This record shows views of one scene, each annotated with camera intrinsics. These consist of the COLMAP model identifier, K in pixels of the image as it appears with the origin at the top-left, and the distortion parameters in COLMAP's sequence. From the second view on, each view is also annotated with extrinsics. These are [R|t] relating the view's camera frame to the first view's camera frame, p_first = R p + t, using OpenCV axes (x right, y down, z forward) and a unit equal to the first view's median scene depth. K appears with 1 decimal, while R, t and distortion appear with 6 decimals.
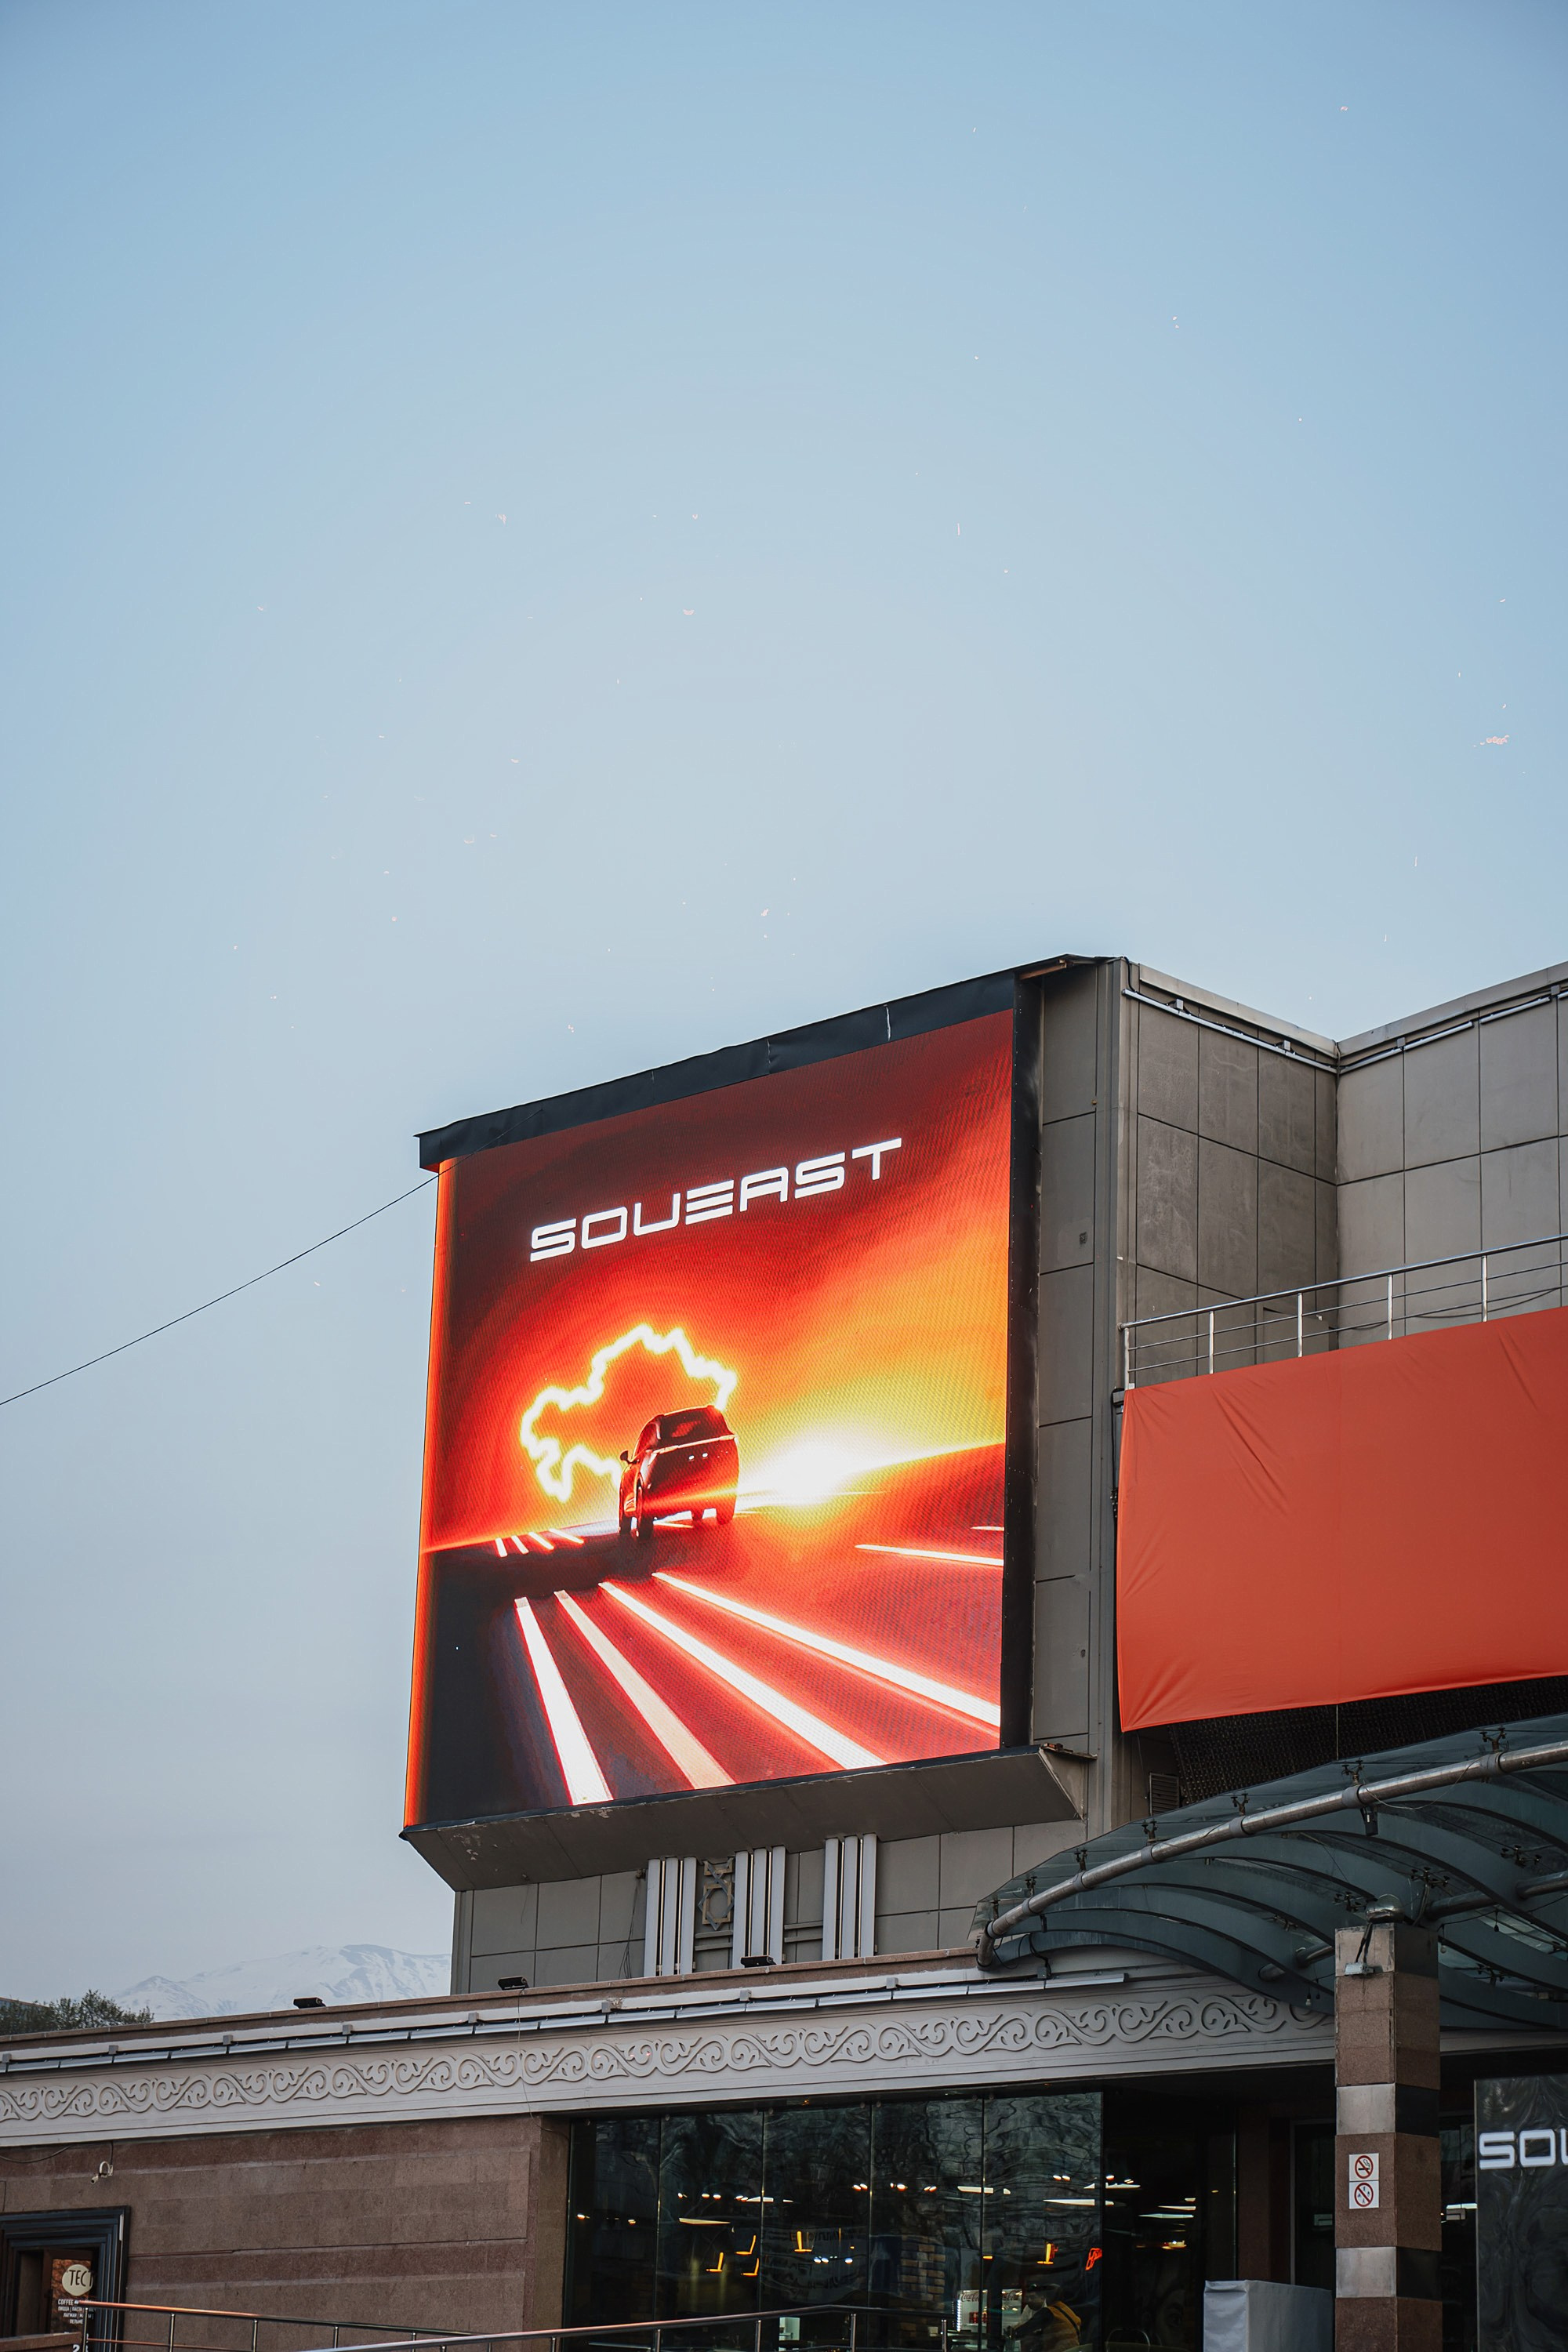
lens RADIAL K [[4712.2, 0, 780.7], [0, 4712.2, 1187.9], [0, 0, 1]] dist [-0.003665, 0.000000]
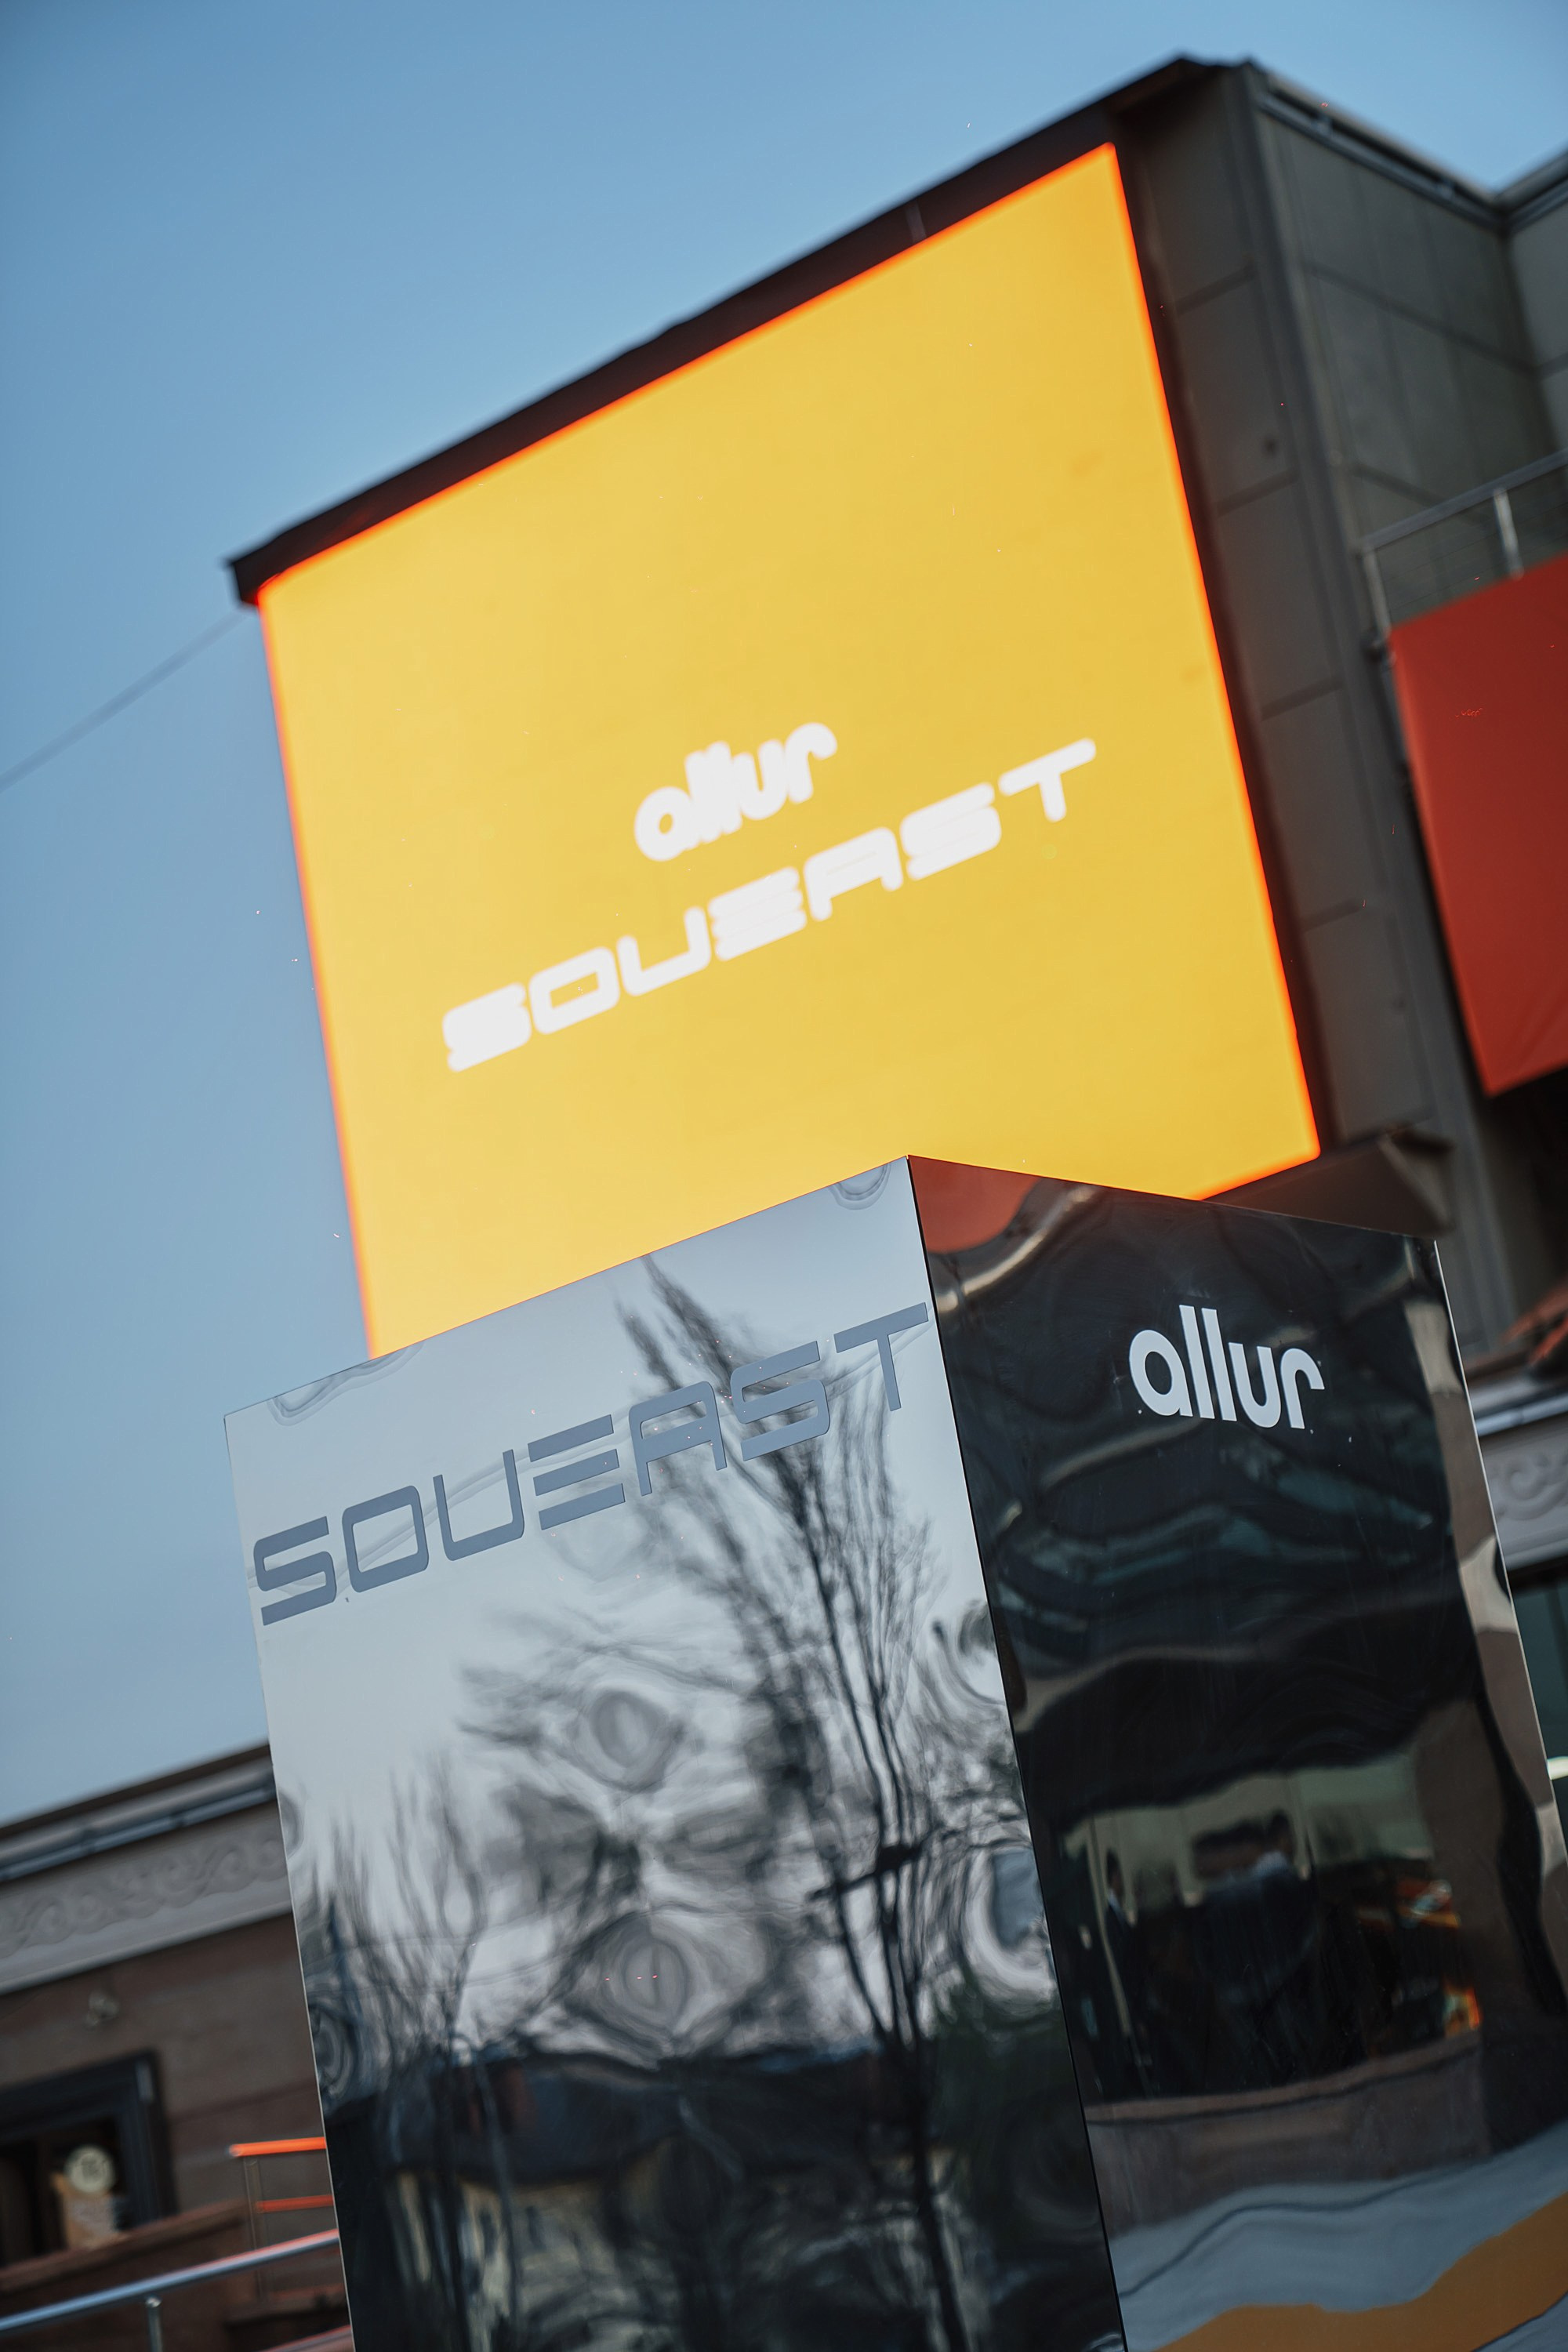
lens RADIAL K [[4712.2, 0, 862.6], [0, 4712.2, 1151.4], [0, 0, 1]] dist [-0.003665, 0.000000]
pose [[0.976402, -0.165520, 0.138719, -0.110936], [0.162928, 0.986184, 0.029919, 0.083751], [-0.141755, -0.006612, 0.989880, 0.308650]]
